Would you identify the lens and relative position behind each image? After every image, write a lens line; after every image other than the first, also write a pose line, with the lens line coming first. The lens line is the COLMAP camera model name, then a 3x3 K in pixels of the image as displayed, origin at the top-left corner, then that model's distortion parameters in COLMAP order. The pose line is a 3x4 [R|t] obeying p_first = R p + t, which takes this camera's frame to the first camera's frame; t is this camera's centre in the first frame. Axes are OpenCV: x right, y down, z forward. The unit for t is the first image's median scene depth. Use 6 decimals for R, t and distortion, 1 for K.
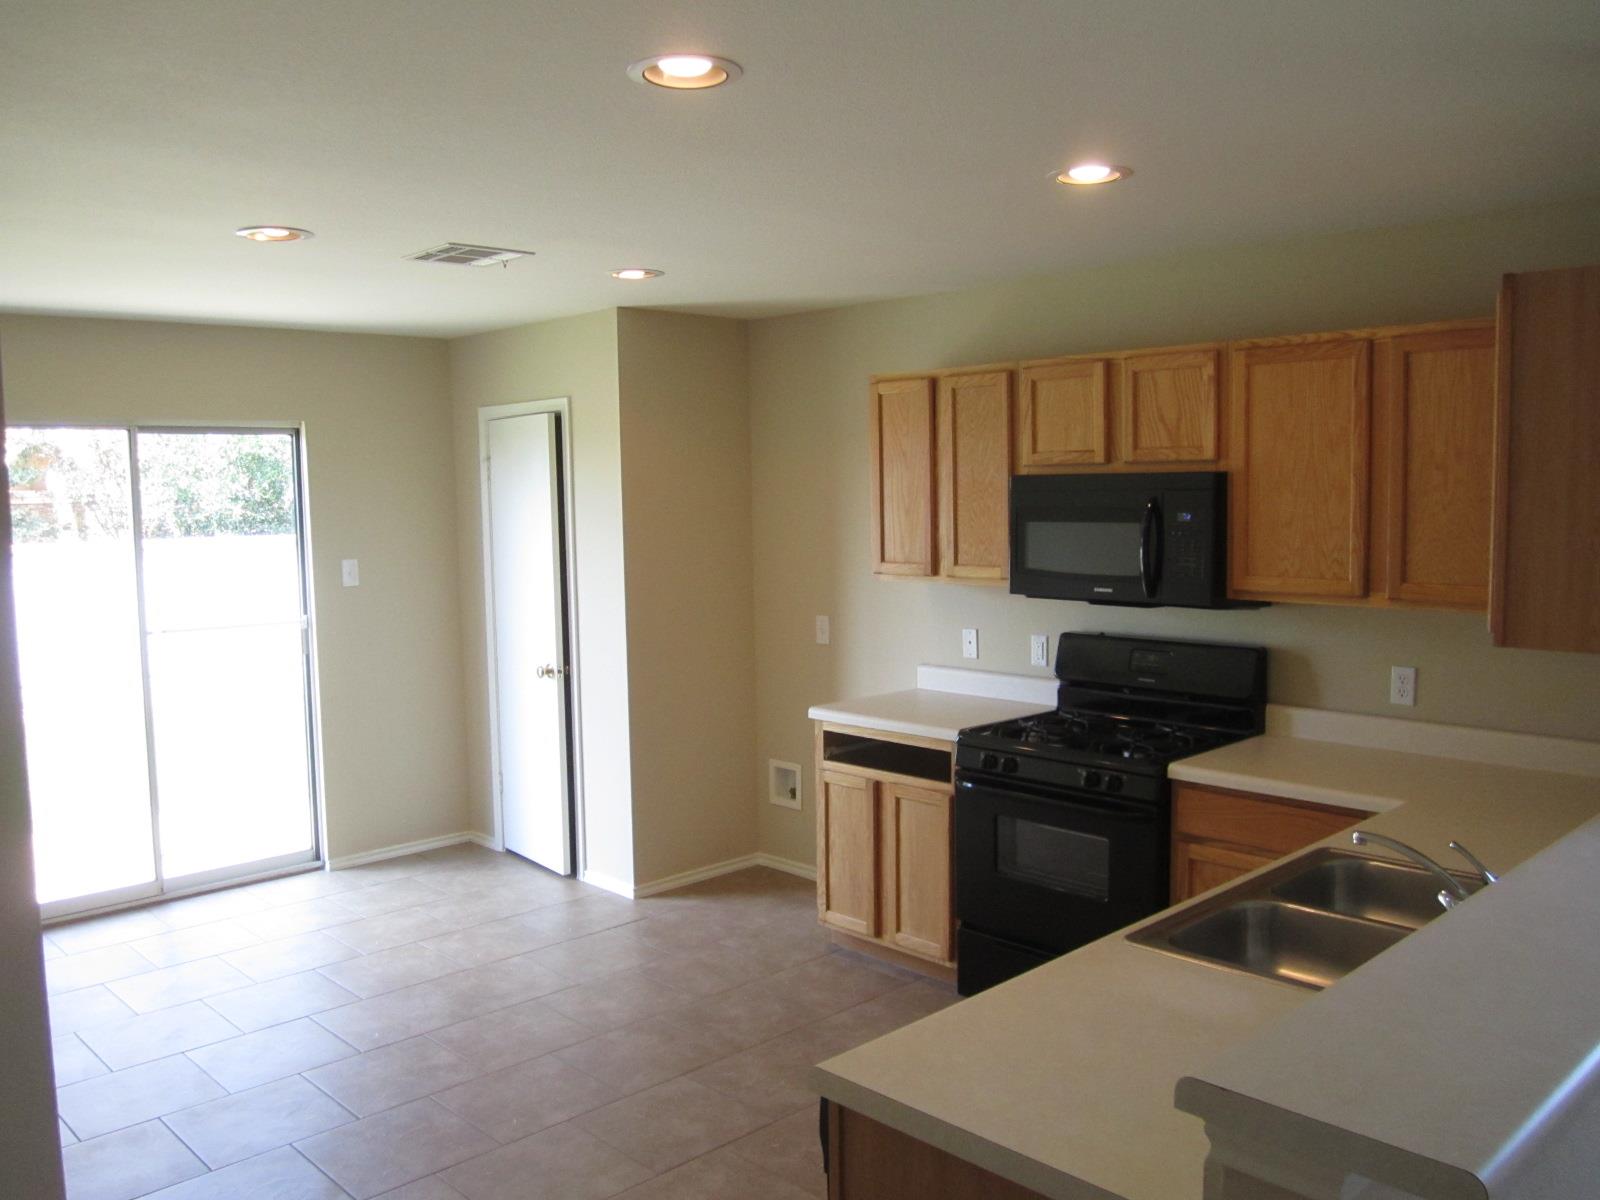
lens RADIAL K [[1306.2, 0, 797.5], [0, 1306.2, 605.8], [0, 0, 1]] dist [-0.041437, -0.002857]
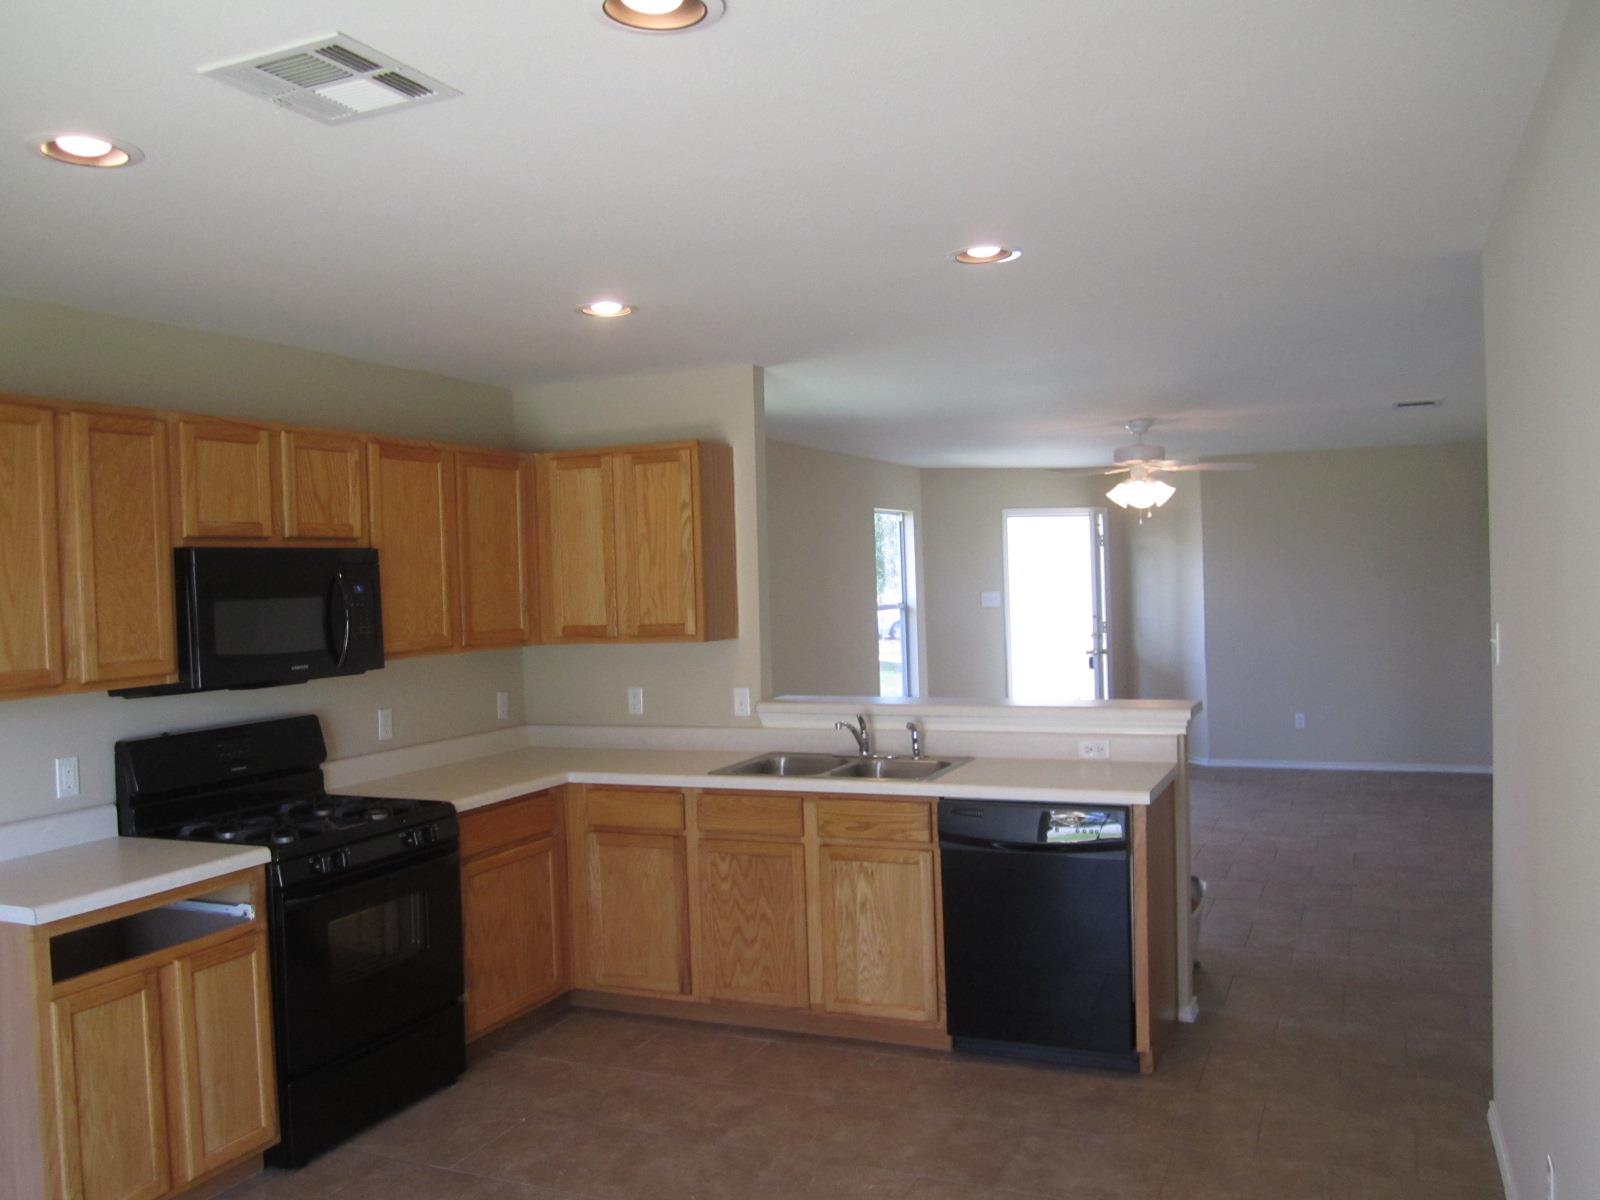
lens RADIAL K [[1306.2, 0, 797.5], [0, 1306.2, 605.8], [0, 0, 1]] dist [-0.041437, -0.002857]
pose [[-0.370809, 0.004817, 0.928697, -0.820334], [0.121727, 0.991612, 0.043459, -0.055833], [-0.920697, 0.129162, -0.368285, 1.042711]]
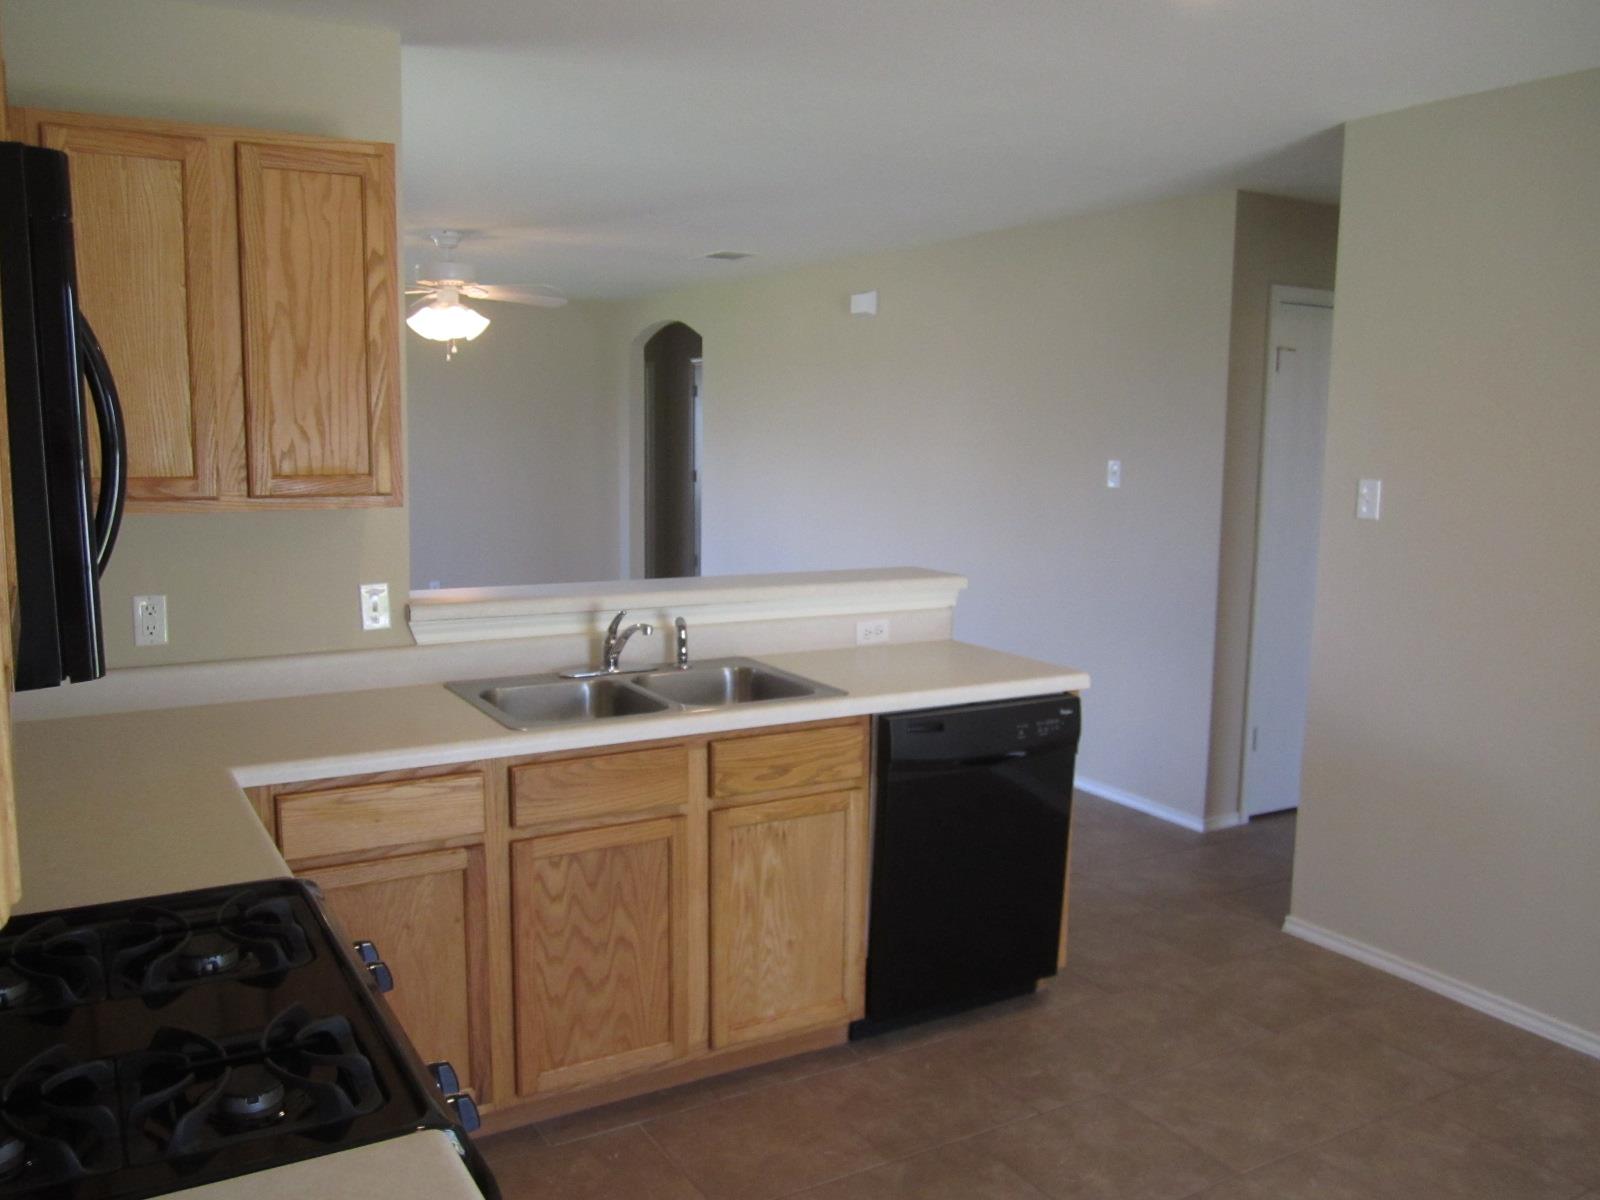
lens RADIAL K [[1306.2, 0, 797.5], [0, 1306.2, 605.8], [0, 0, 1]] dist [-0.041437, -0.002857]
pose [[-0.967986, -0.031187, 0.249060, -0.070673], [0.025180, 0.975181, 0.219973, -0.074882], [-0.249739, 0.219202, -0.943176, 1.281802]]
